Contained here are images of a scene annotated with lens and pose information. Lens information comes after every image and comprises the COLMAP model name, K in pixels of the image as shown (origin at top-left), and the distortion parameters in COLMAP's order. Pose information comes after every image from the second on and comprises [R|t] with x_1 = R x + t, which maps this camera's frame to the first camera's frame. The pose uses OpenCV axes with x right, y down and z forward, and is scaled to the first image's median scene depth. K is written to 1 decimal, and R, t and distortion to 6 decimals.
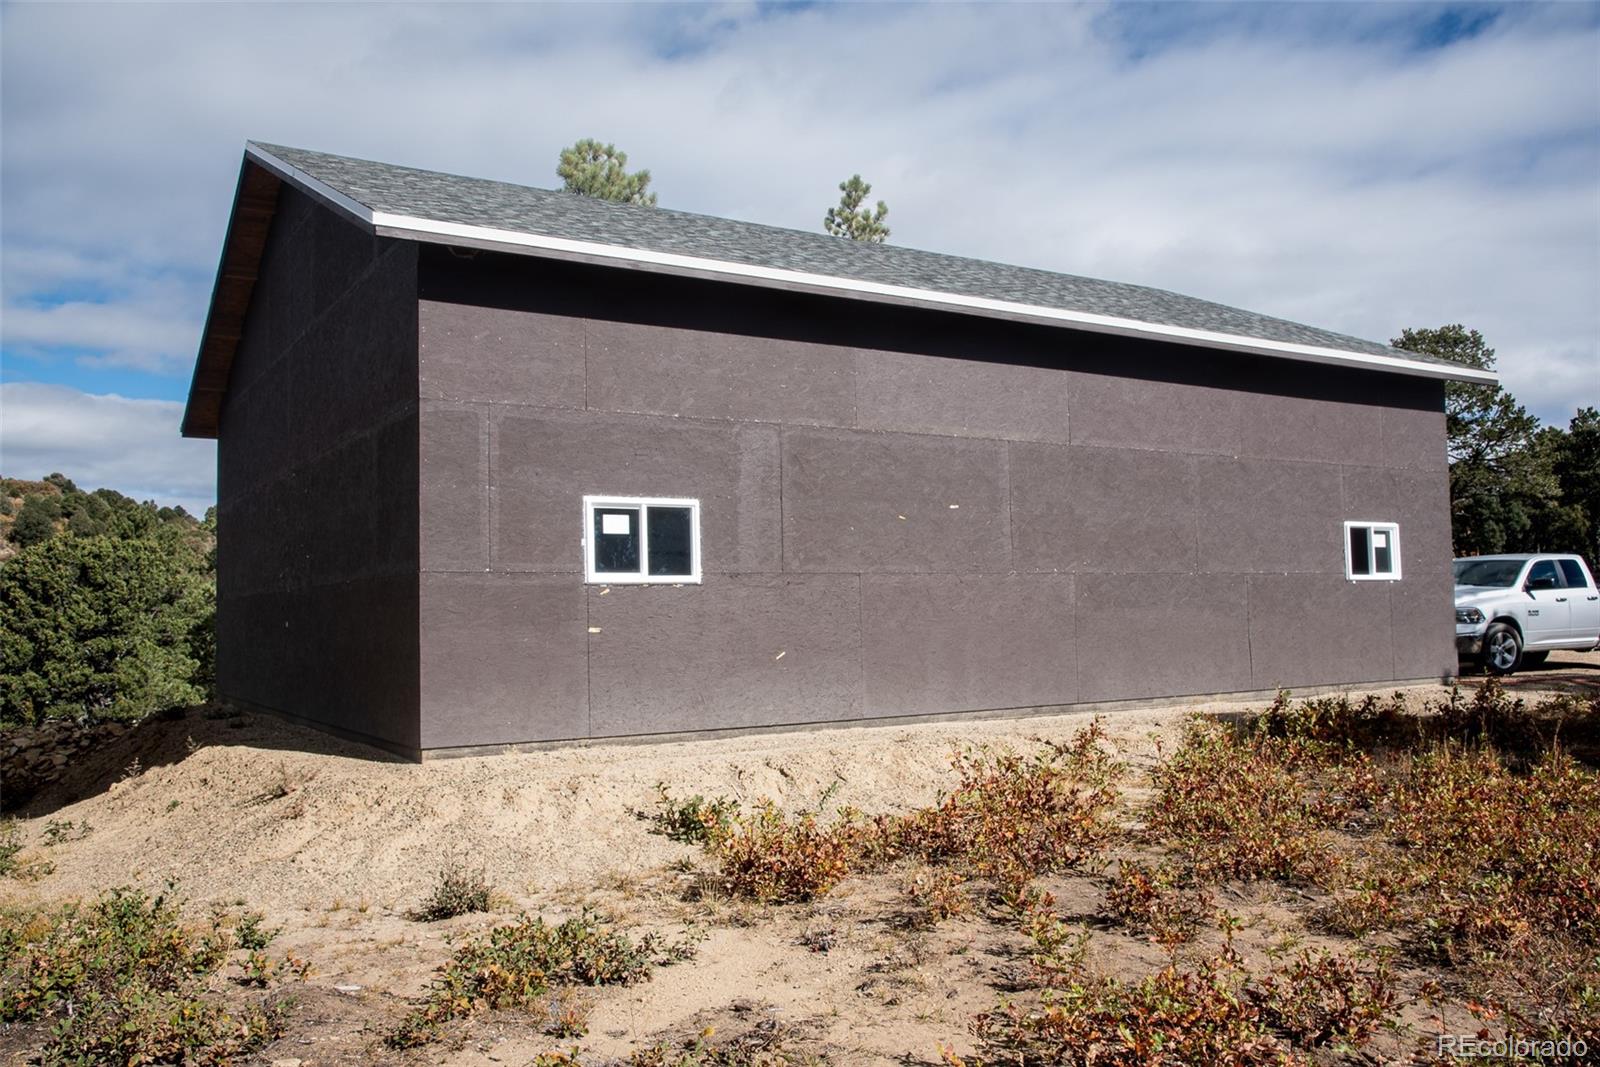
lens RADIAL K [[1273.8, 0, 799.7], [0, 1273.8, 574.9], [0, 0, 1]] dist [-0.043871, -0.000173]
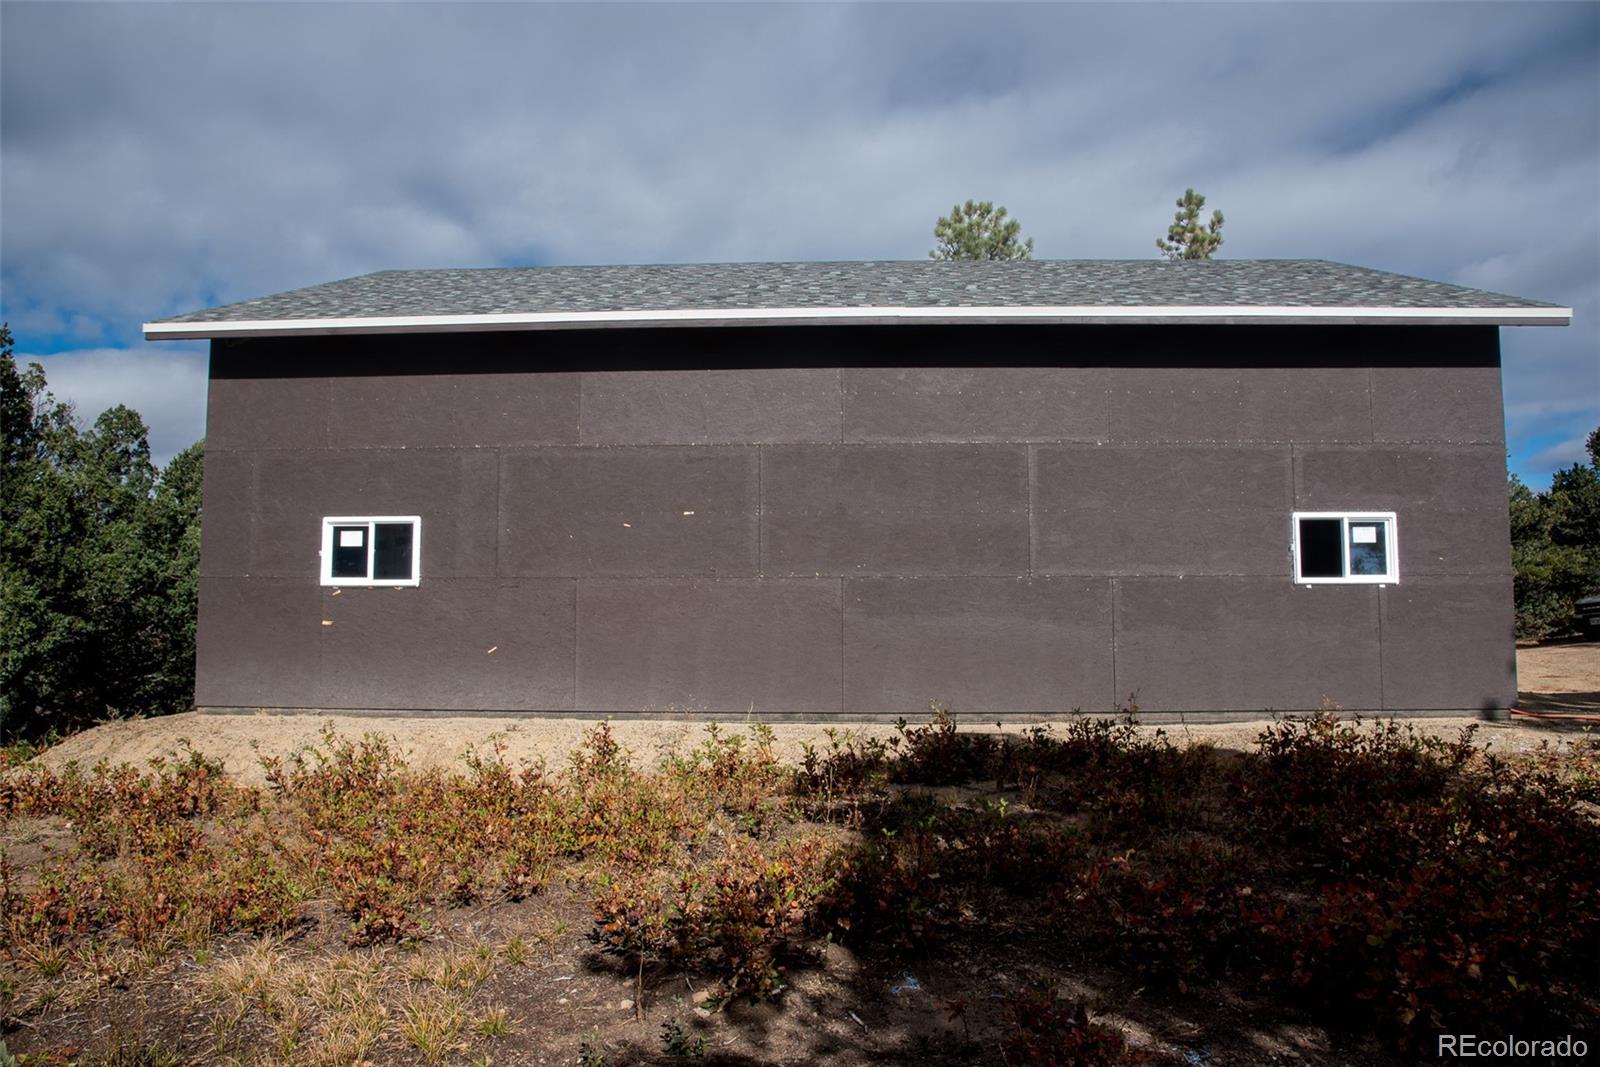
lens RADIAL K [[1104.1, 0, 811.3], [0, 1104.1, 557.8], [0, 0, 1]] dist [-0.120102, 0.075176]
pose [[0.833581, -0.015324, -0.552185, 0.756990], [0.001285, 0.999666, -0.025802, 0.006474], [0.552396, 0.020799, 0.833322, 0.336645]]
